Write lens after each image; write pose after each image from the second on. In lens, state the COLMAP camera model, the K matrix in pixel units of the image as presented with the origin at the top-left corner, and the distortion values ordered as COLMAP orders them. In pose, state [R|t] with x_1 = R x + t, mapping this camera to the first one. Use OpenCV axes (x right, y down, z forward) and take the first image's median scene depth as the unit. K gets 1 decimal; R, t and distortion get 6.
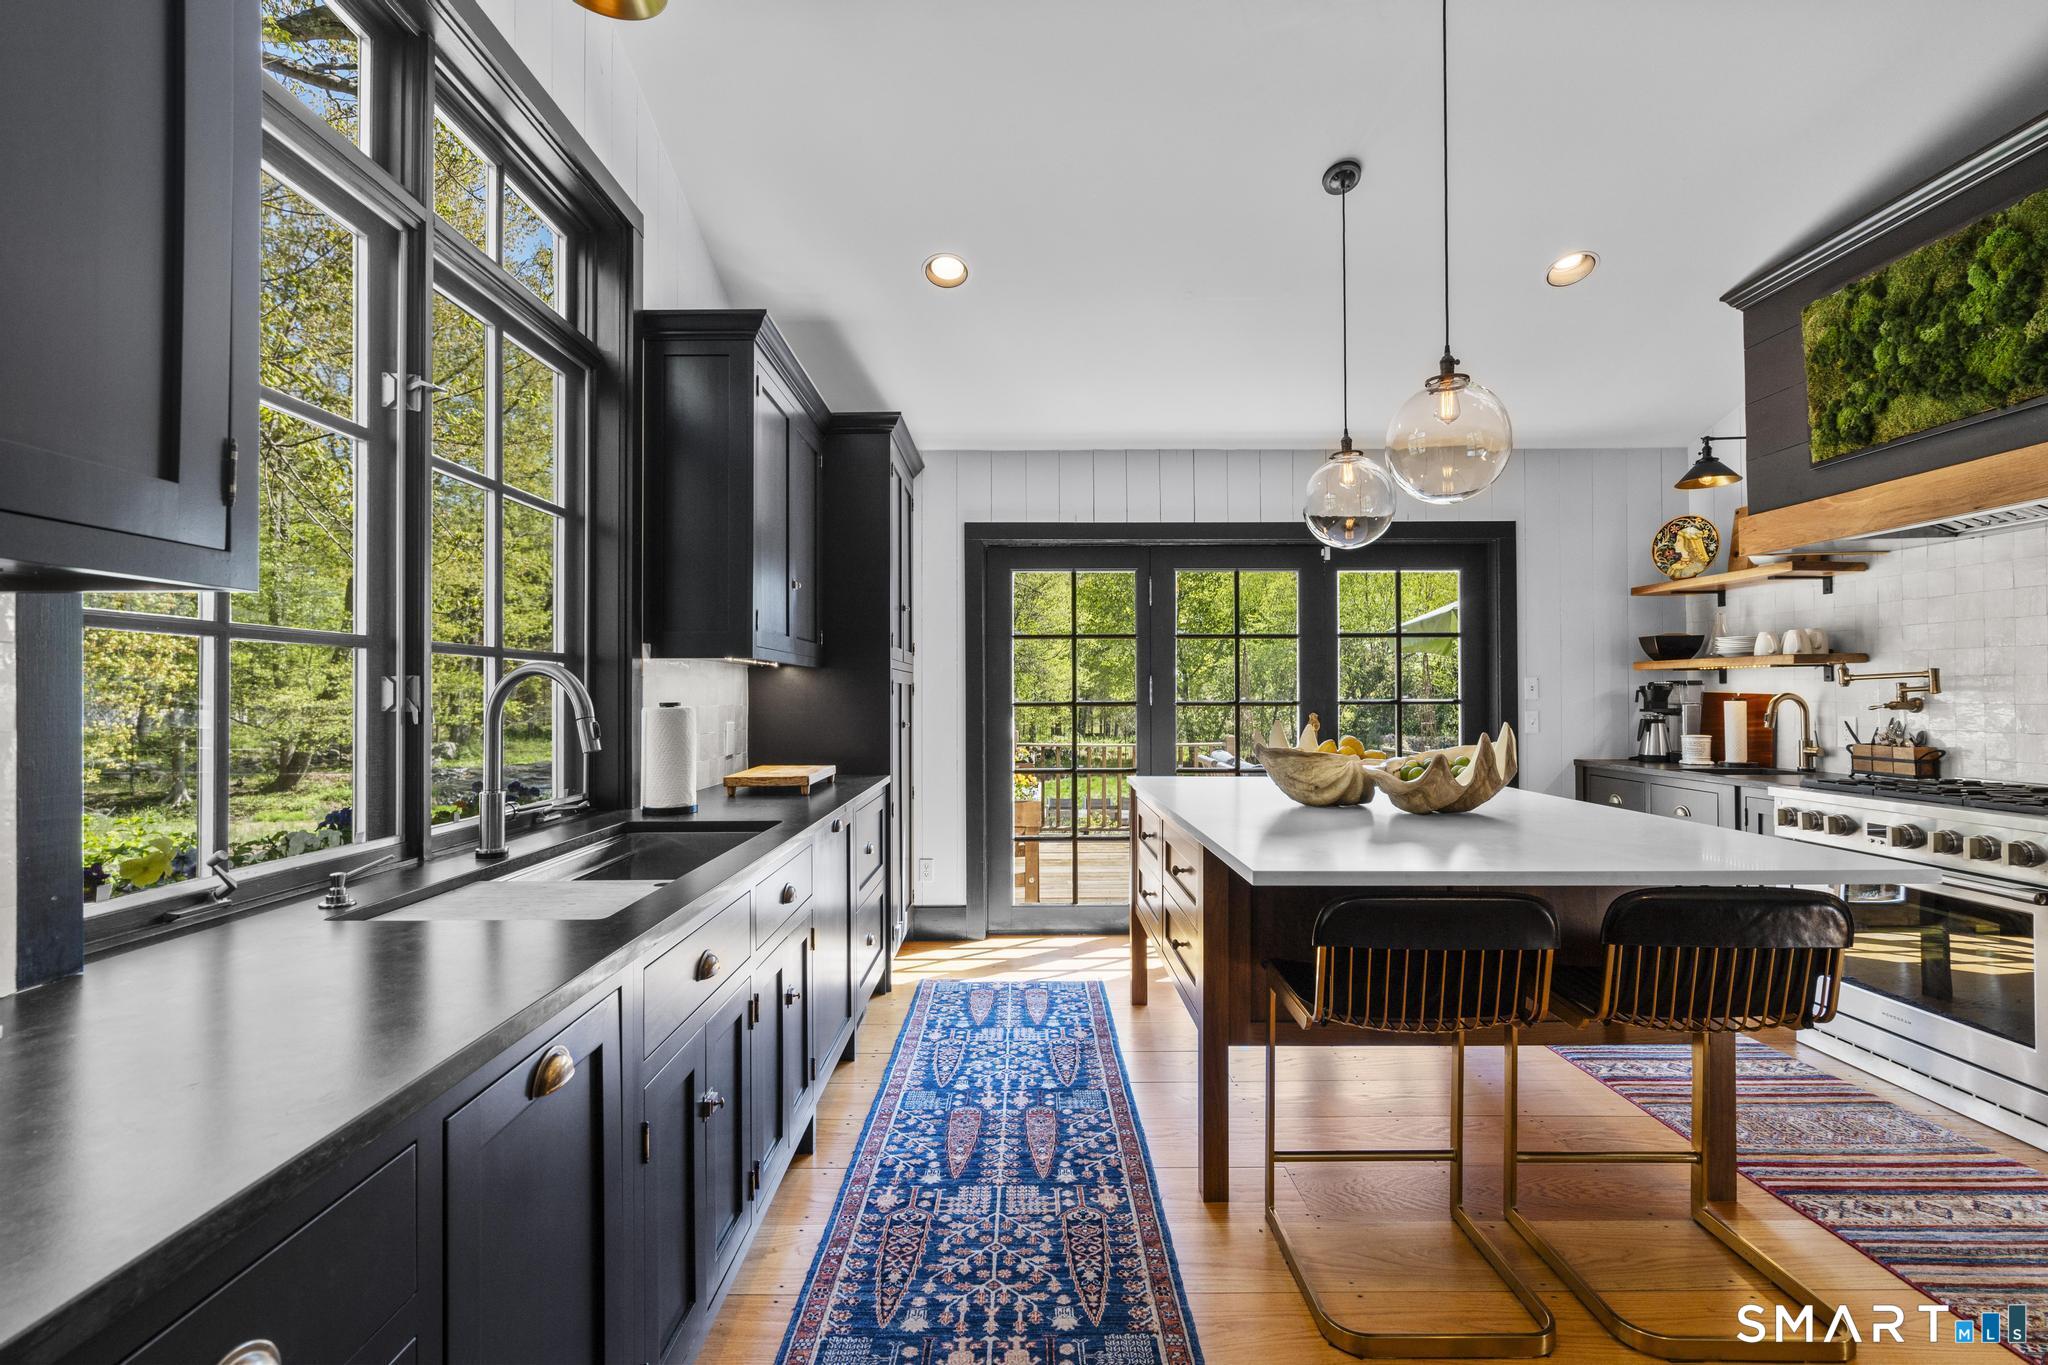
lens RADIAL K [[915.5, 0, 1020.2], [0, 915.5, 683.8], [0, 0, 1]] dist [-0.002646, 0.000207]
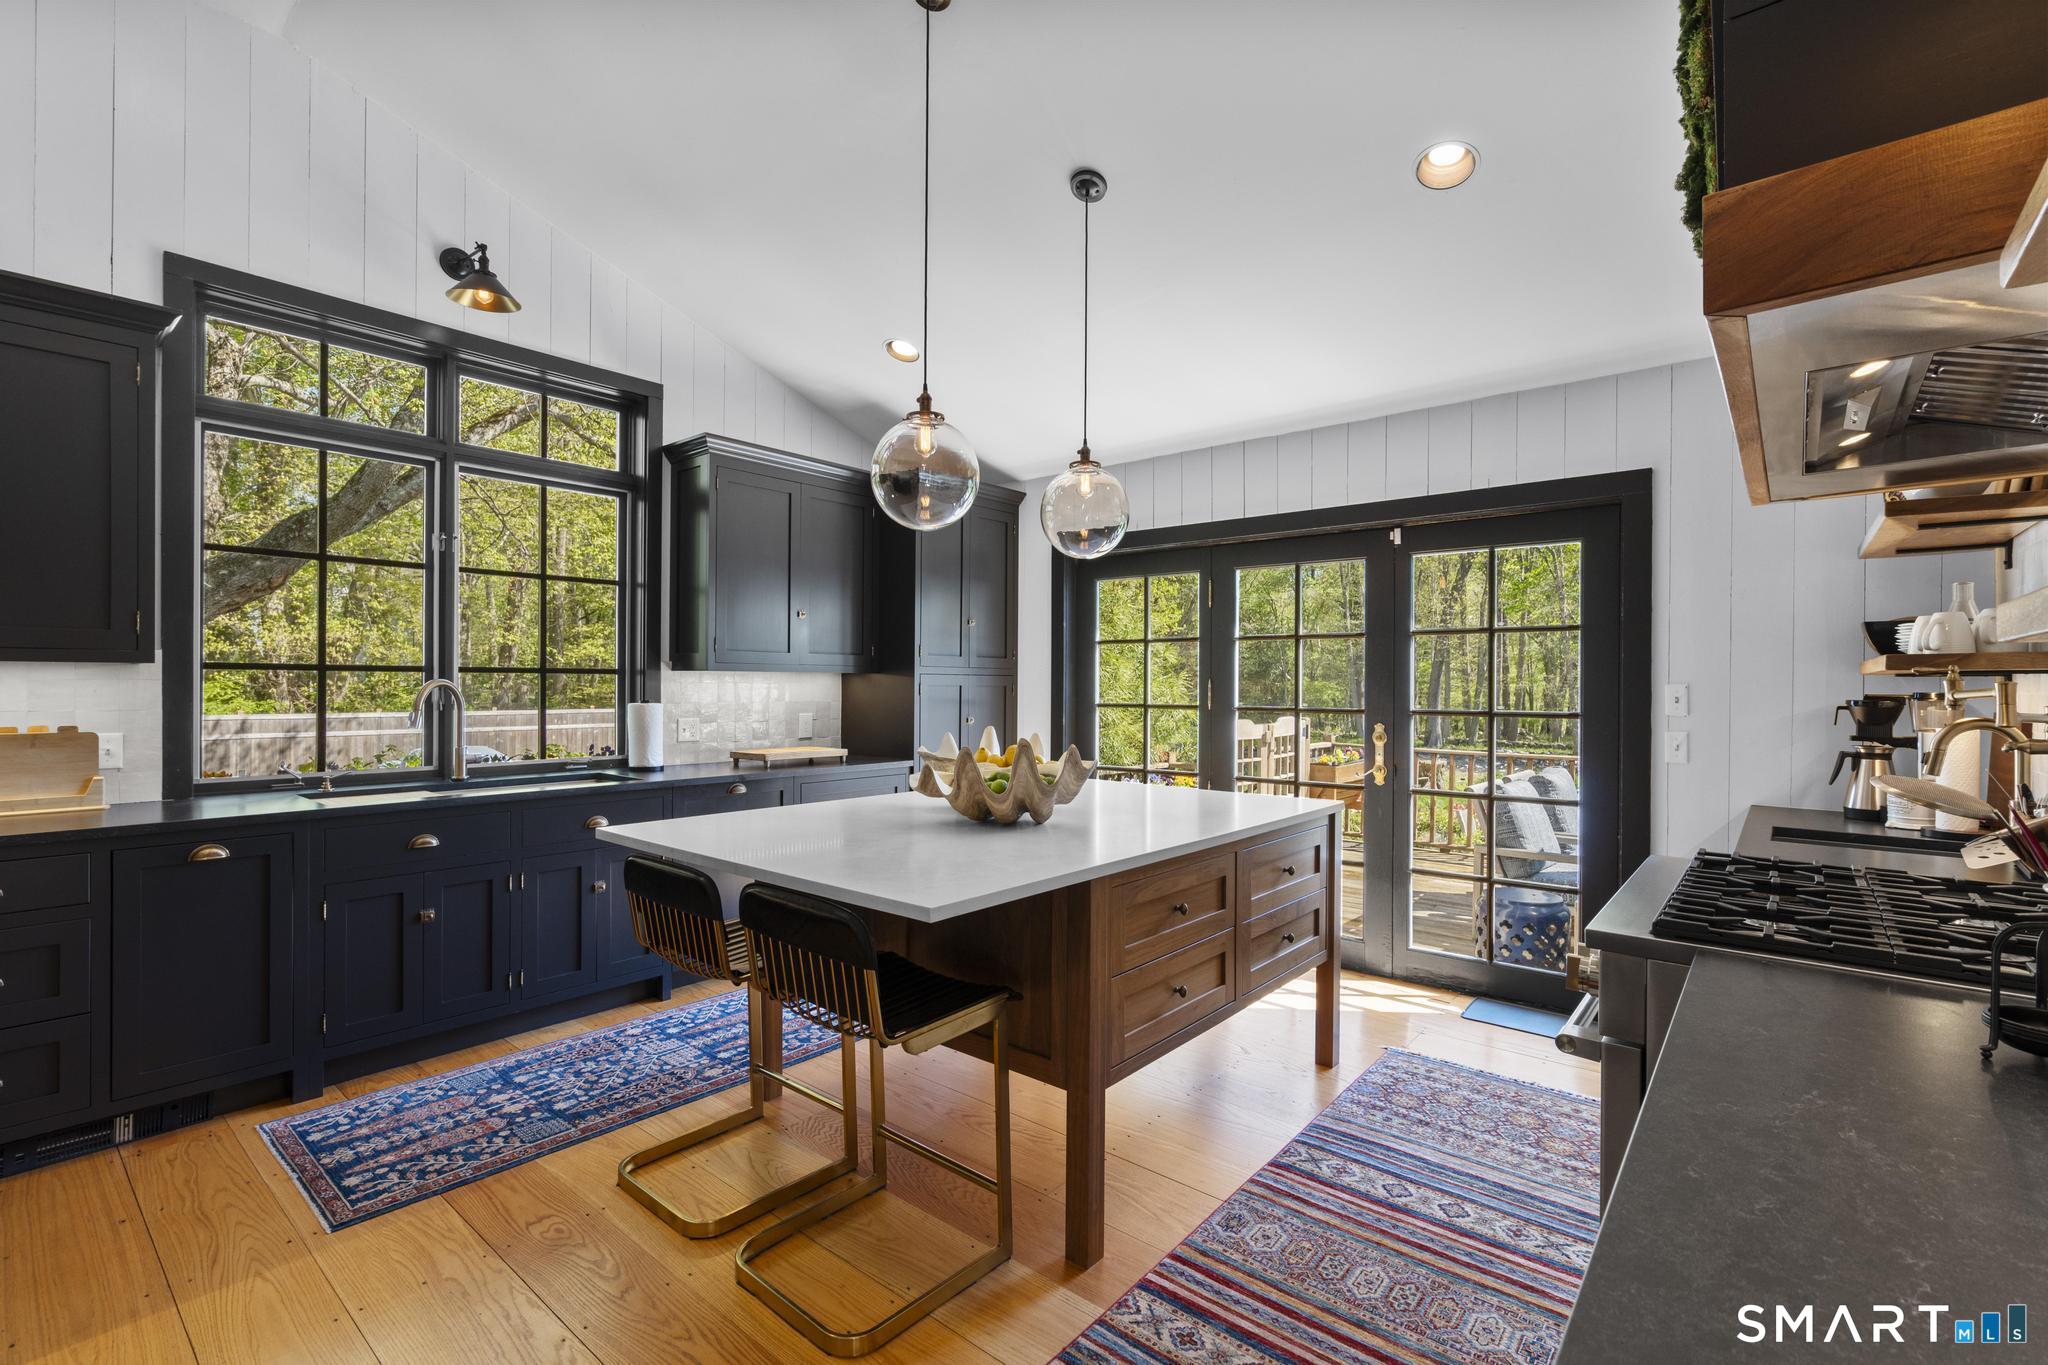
lens RADIAL K [[915.5, 0, 1020.2], [0, 915.5, 683.8], [0, 0, 1]] dist [-0.002646, 0.000207]
pose [[0.759812, 0.008508, -0.650088, 0.985641], [0.000277, 0.999910, 0.013410, -0.027203], [0.650143, -0.010369, 0.759741, 0.194863]]
